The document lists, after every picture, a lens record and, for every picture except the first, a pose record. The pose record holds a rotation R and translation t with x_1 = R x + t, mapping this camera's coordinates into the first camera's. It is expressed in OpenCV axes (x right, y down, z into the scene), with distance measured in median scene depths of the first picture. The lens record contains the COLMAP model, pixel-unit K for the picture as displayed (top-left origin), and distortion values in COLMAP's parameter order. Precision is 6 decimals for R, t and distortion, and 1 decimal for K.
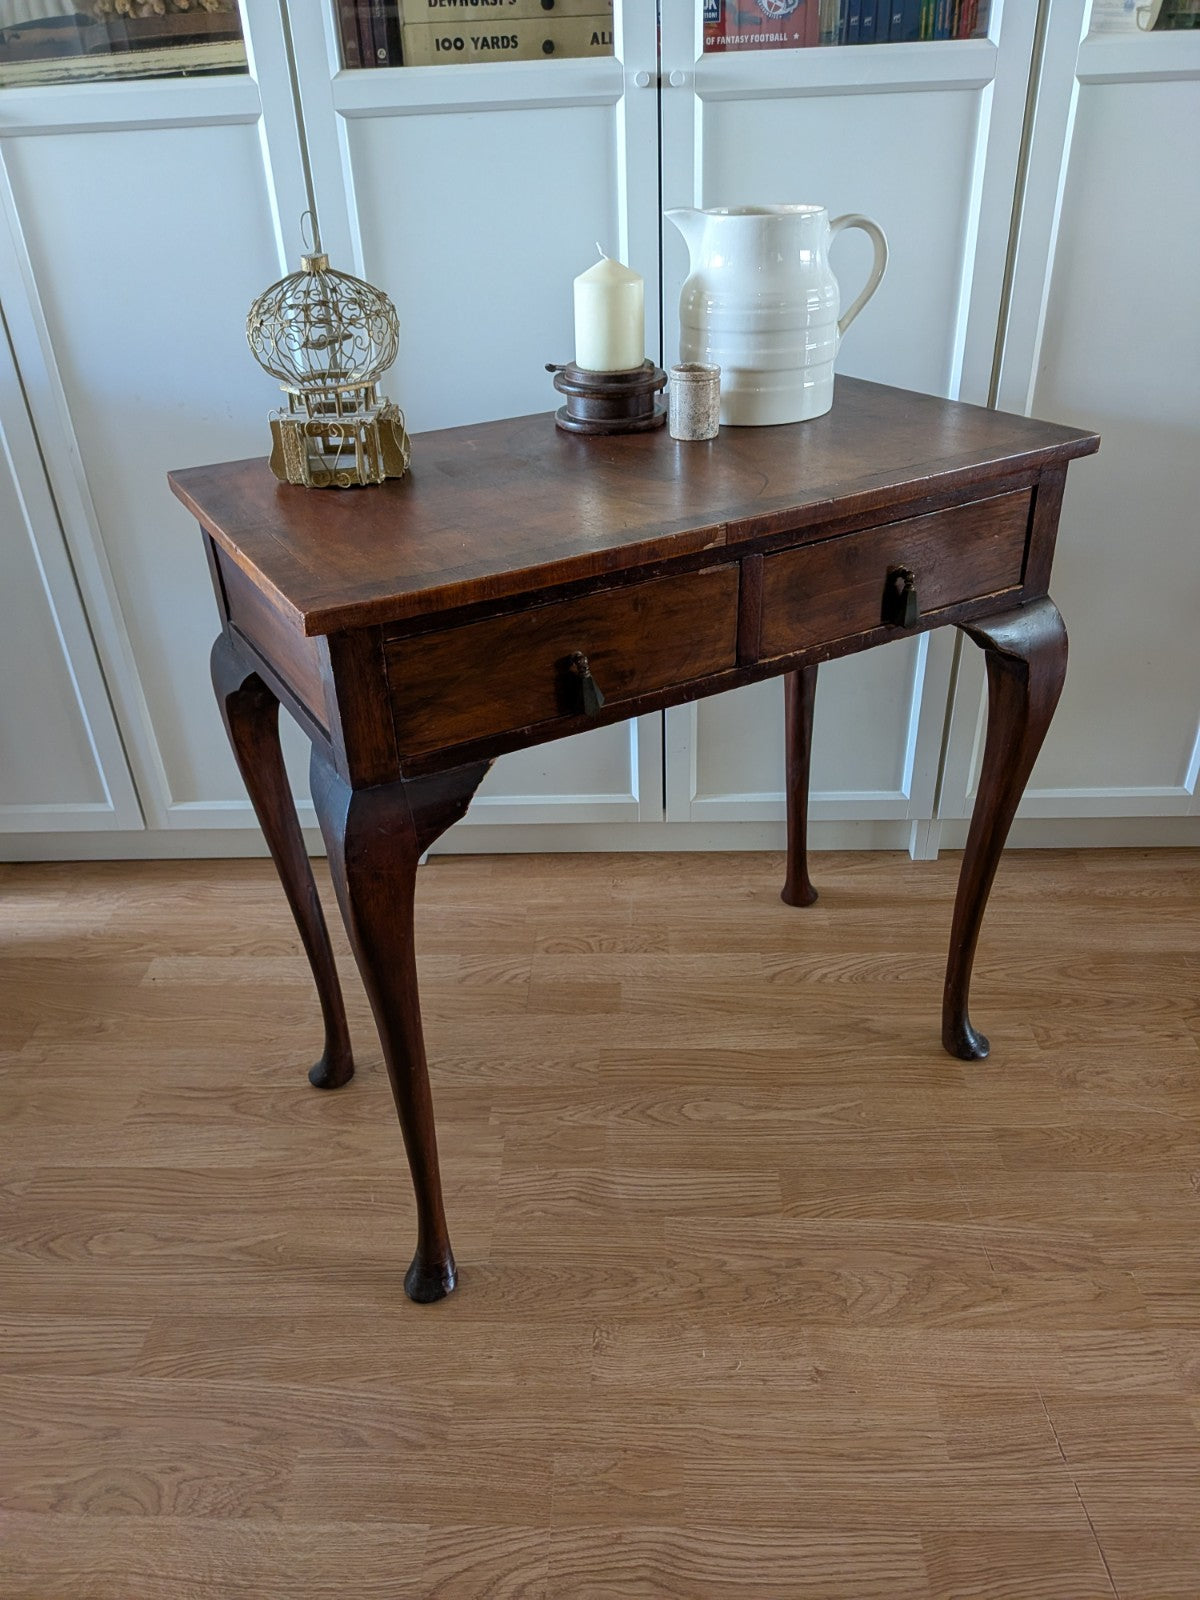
lens RADIAL K [[1183.8, 0, 571.8], [0, 1183.8, 815.3], [0, 0, 1]] dist [0.032601, -0.080891]
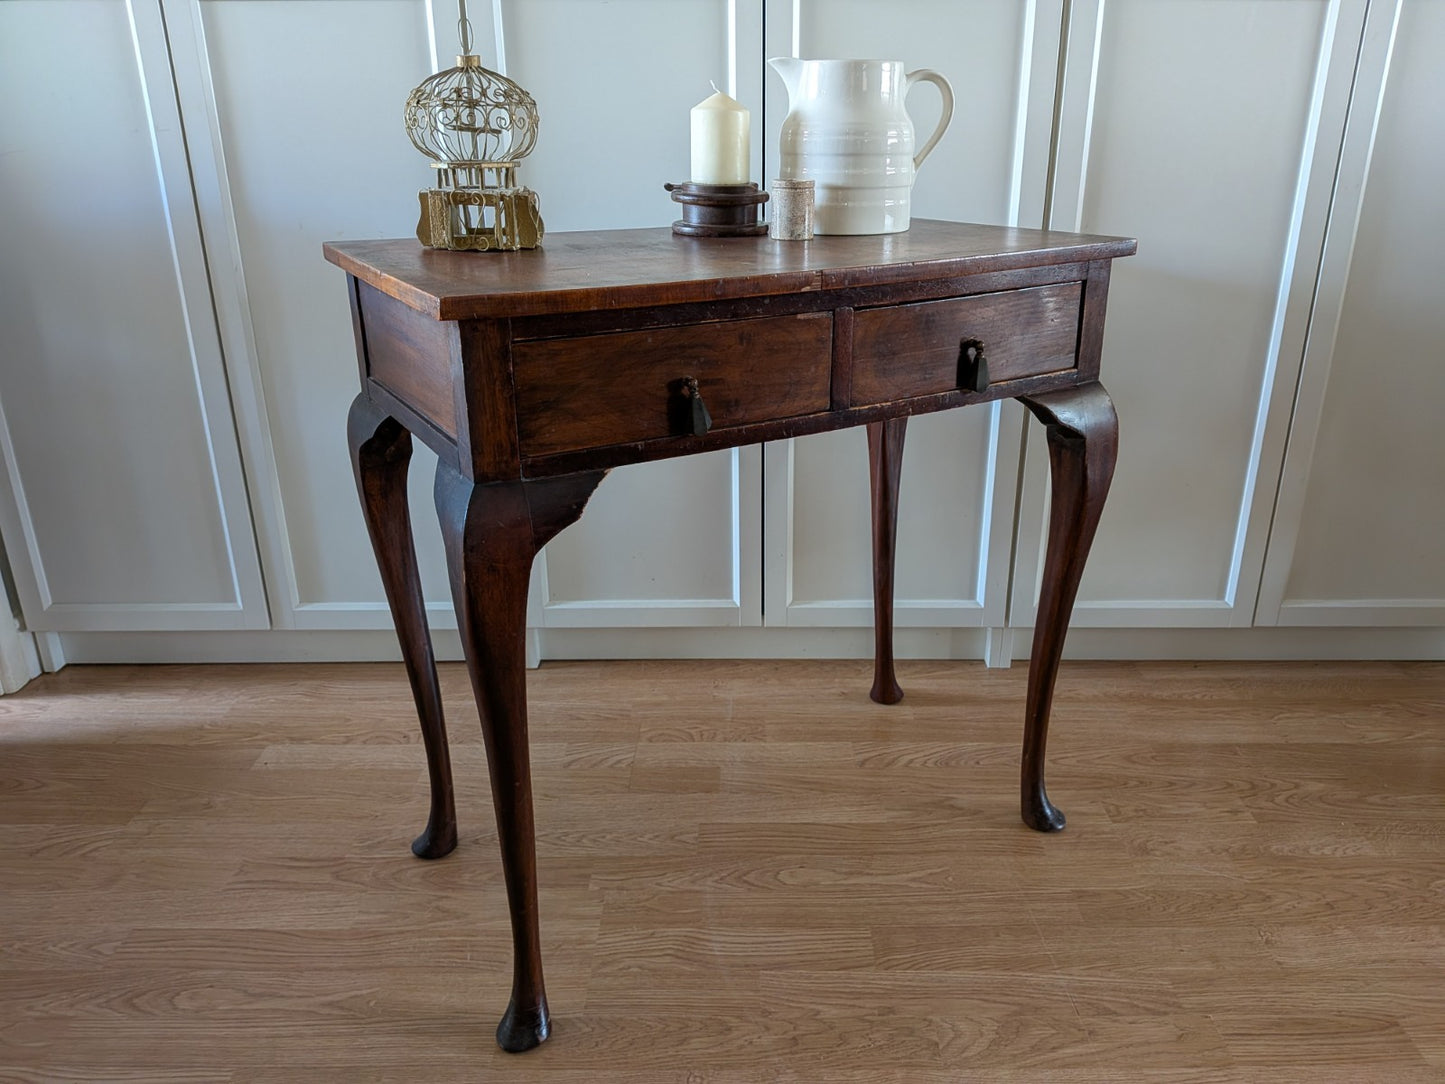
lens RADIAL K [[1069.2, 0, 747.6], [0, 1069.2, 520.8], [0, 0, 1]] dist [0.032601, -0.080891]
pose [[0.997712, 0.024434, 0.063041, 0.000514], [-0.012129, 0.981972, -0.188636, 0.121773], [-0.066514, 0.187439, 0.980022, 0.028013]]
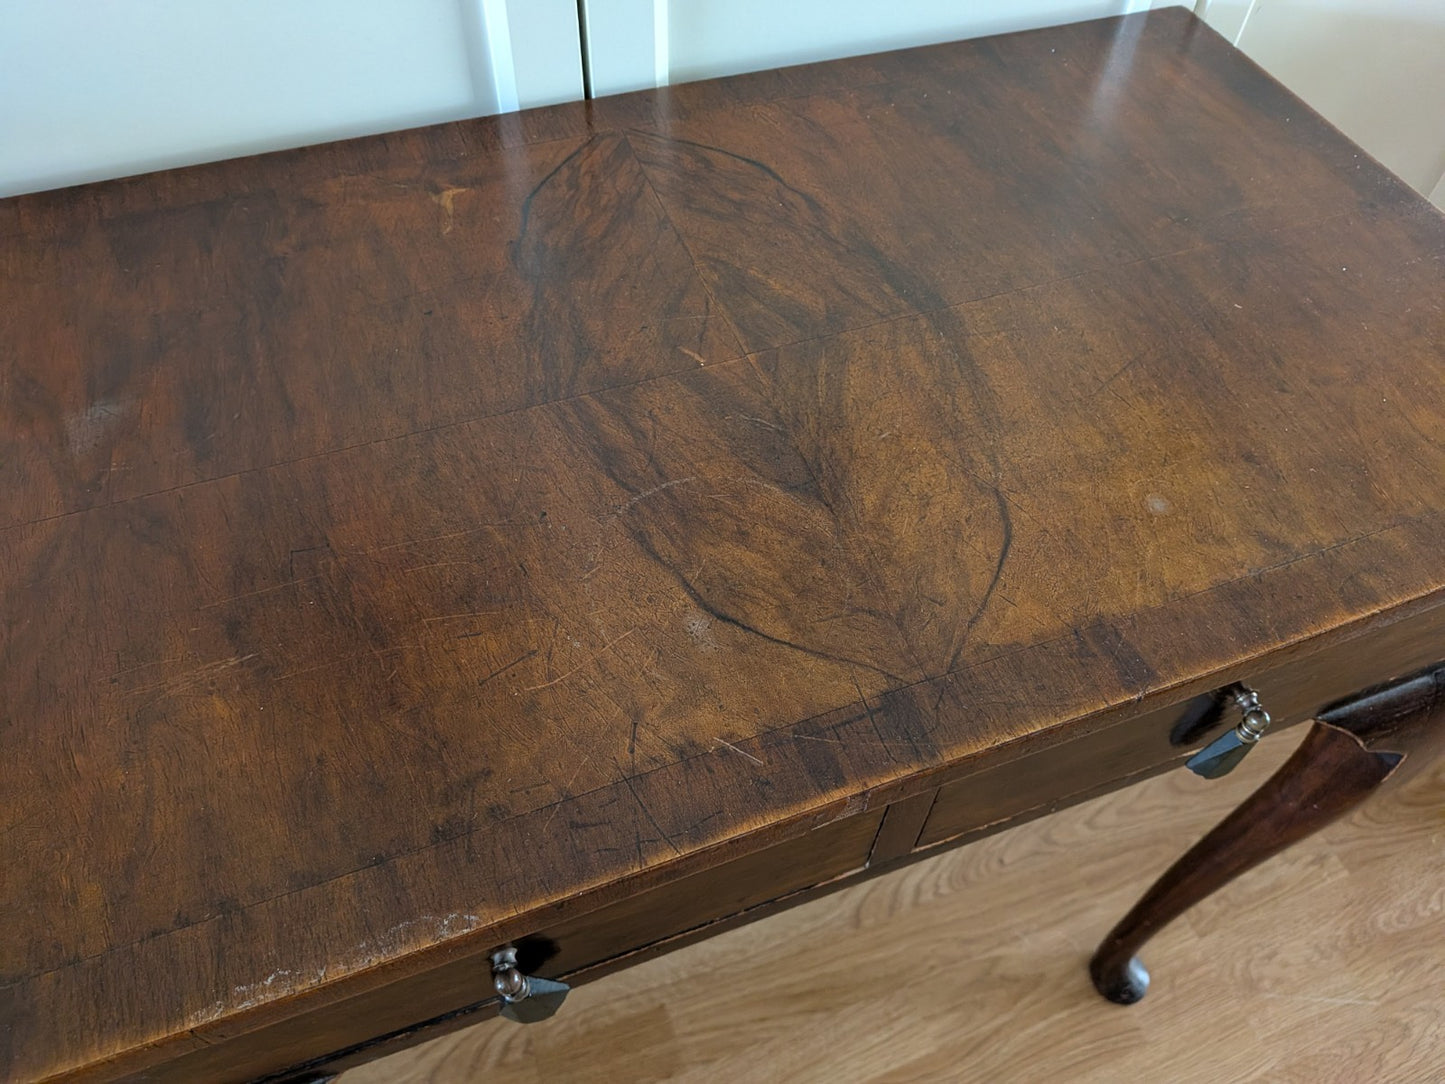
lens RADIAL K [[1071.8, 0, 740.9], [0, 1071.8, 565.8], [0, 0, 1]] dist [0.019894, -0.063867]
pose [[0.910002, -0.275788, 0.309576, -0.047745], [0.139079, 0.906469, 0.398710, -0.385693], [-0.390580, -0.319772, 0.863246, 0.600373]]
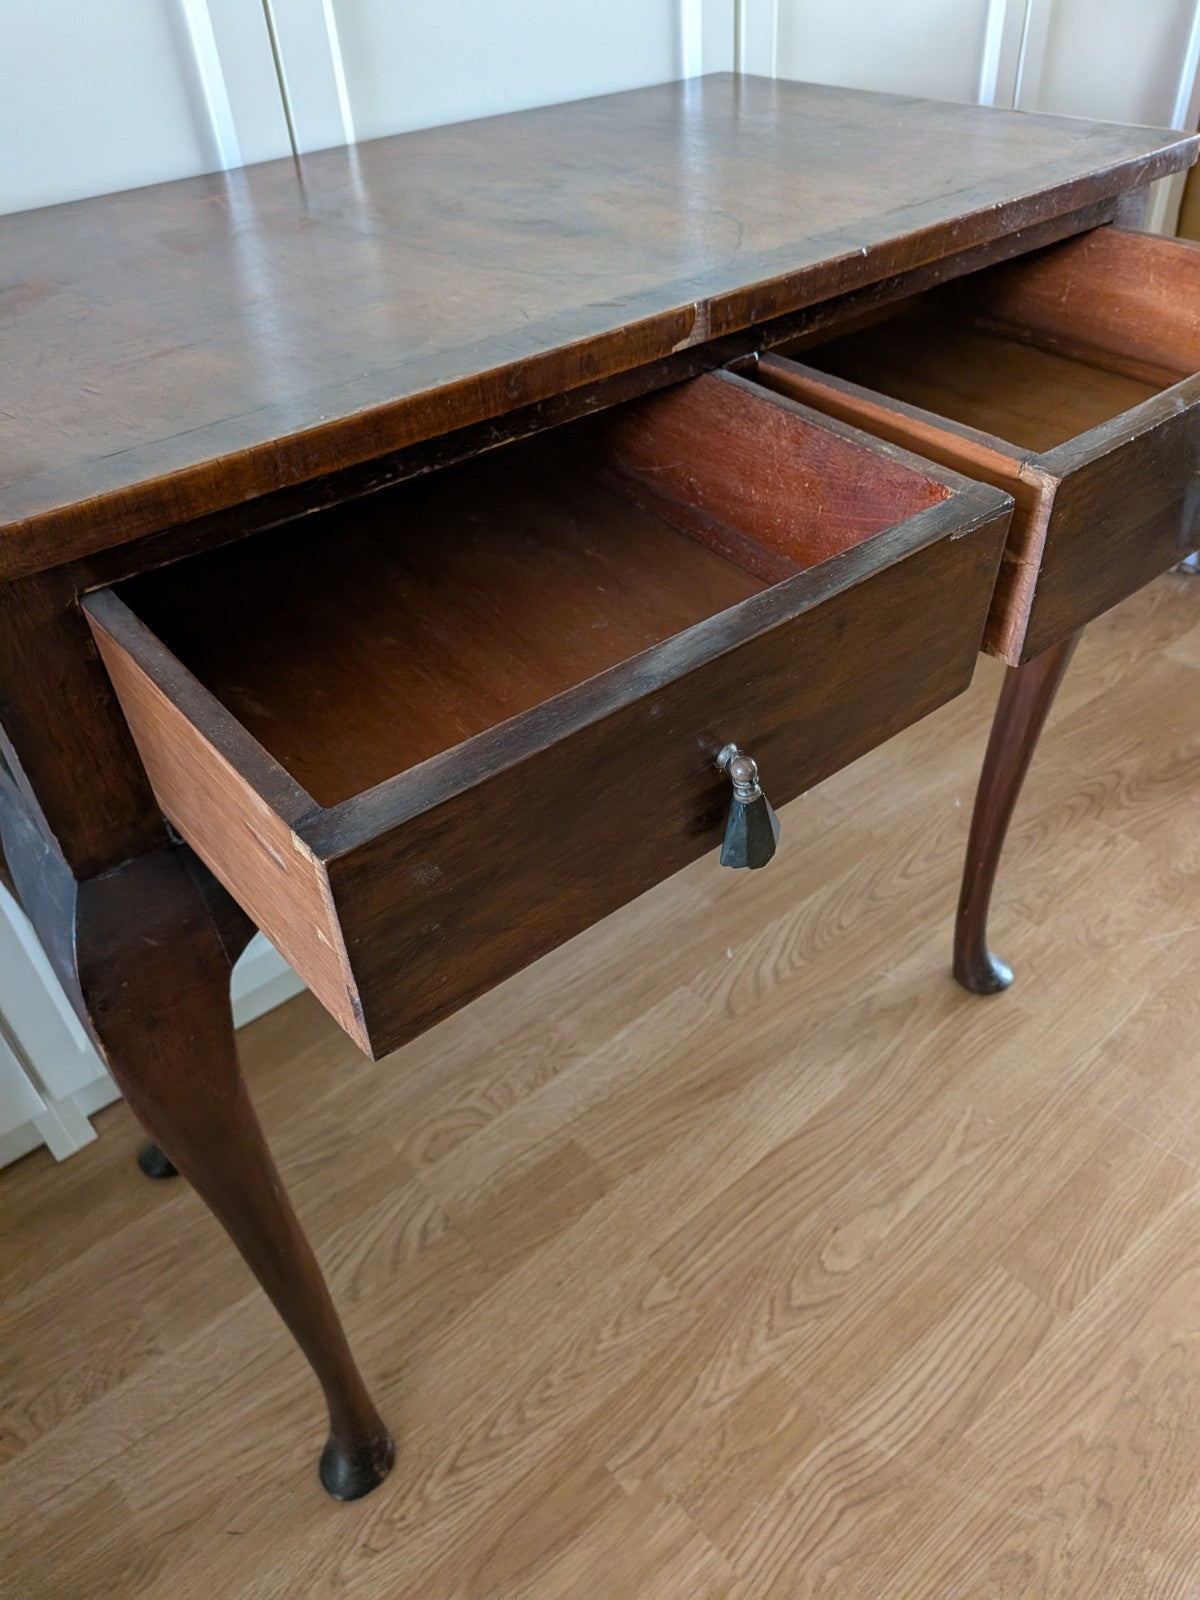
lens RADIAL K [[1183.8, 0, 651.7], [0, 1183.8, 813.6], [0, 0, 1]] dist [0.032601, -0.080891]
pose [[0.715740, -0.436468, 0.545171, -0.238271], [0.364254, 0.899358, 0.241814, -0.188566], [-0.595848, 0.025504, 0.802692, 0.507225]]
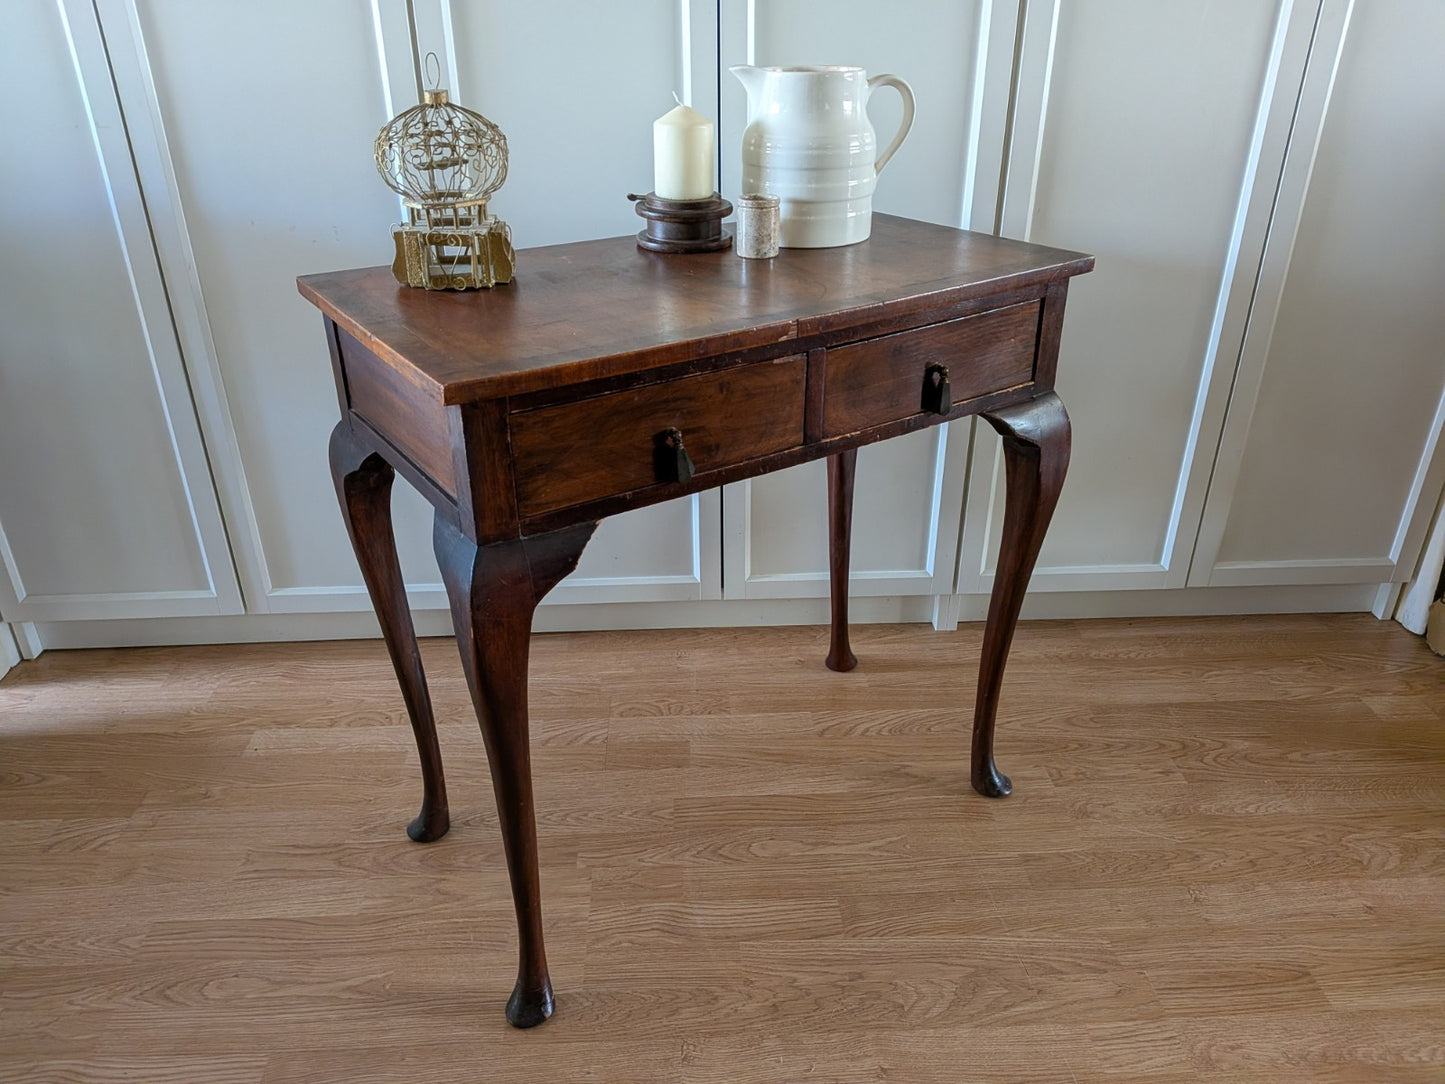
lens RADIAL K [[1069.2, 0, 706.3], [0, 1069.2, 551.3], [0, 0, 1]] dist [0.032601, -0.080891]
pose [[0.995694, -0.007894, 0.092364, -0.039417], [0.014146, 0.997637, -0.067237, 0.035517], [-0.091615, 0.068254, 0.993453, -0.022130]]
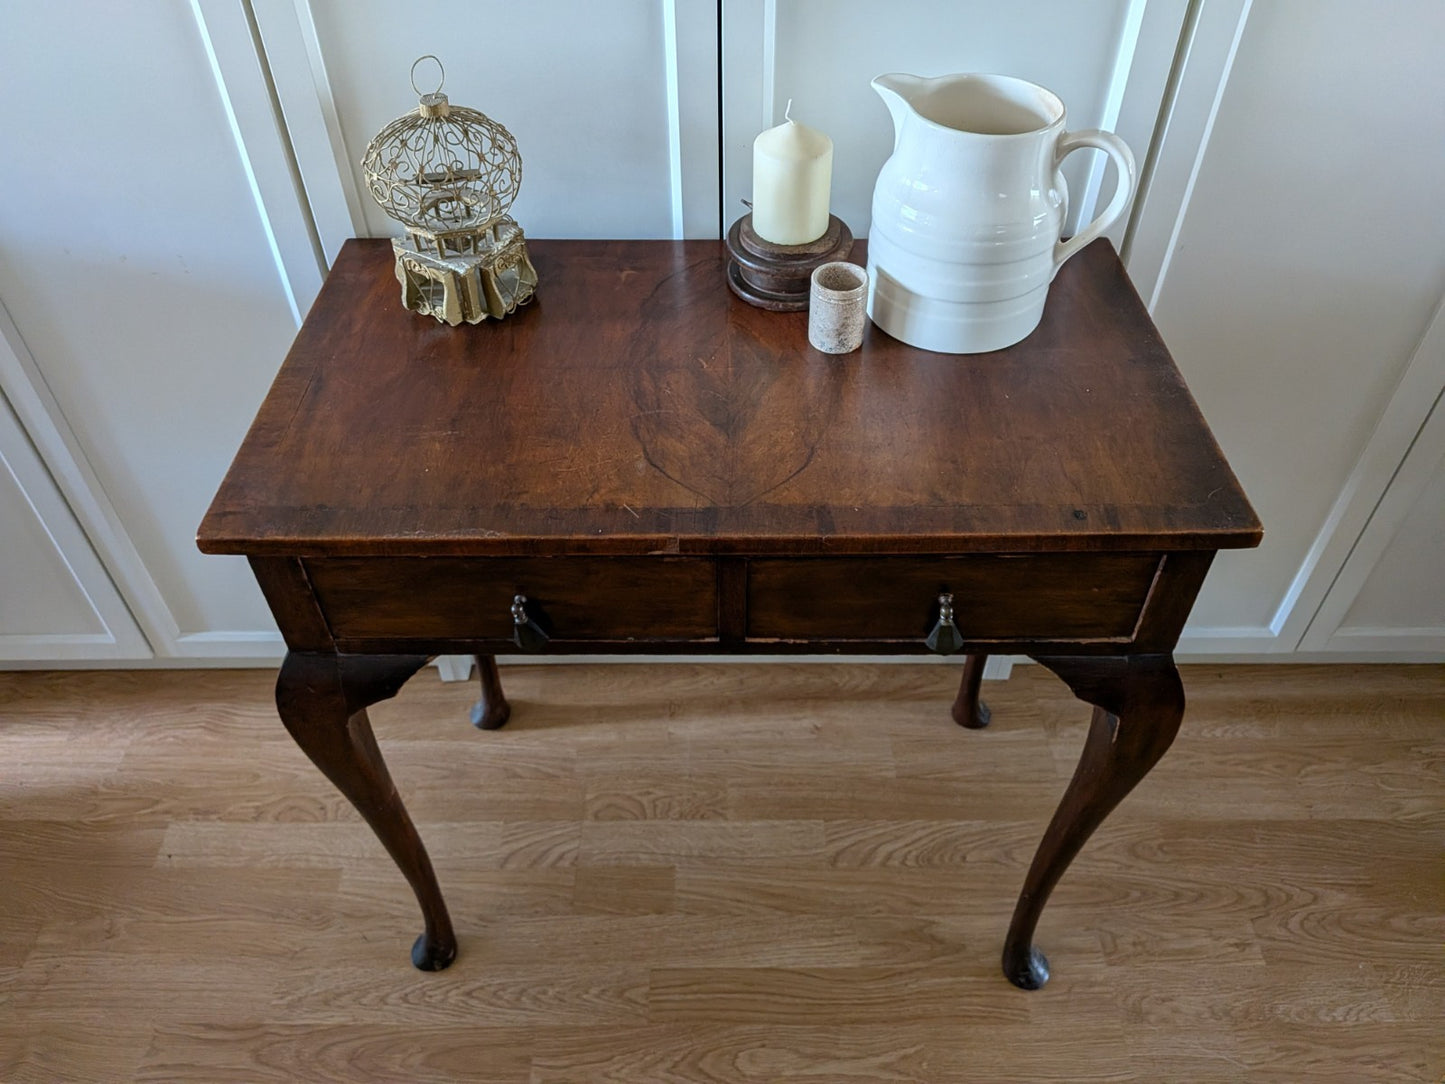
lens RADIAL K [[1071.8, 0, 725.0], [0, 1071.8, 492.2], [0, 0, 1]] dist [0.019894, -0.063867]
pose [[0.997840, -0.003168, 0.065612, 0.030035], [-0.009877, 0.980246, 0.197536, -0.366235], [-0.064941, -0.197757, 0.978097, 0.256505]]
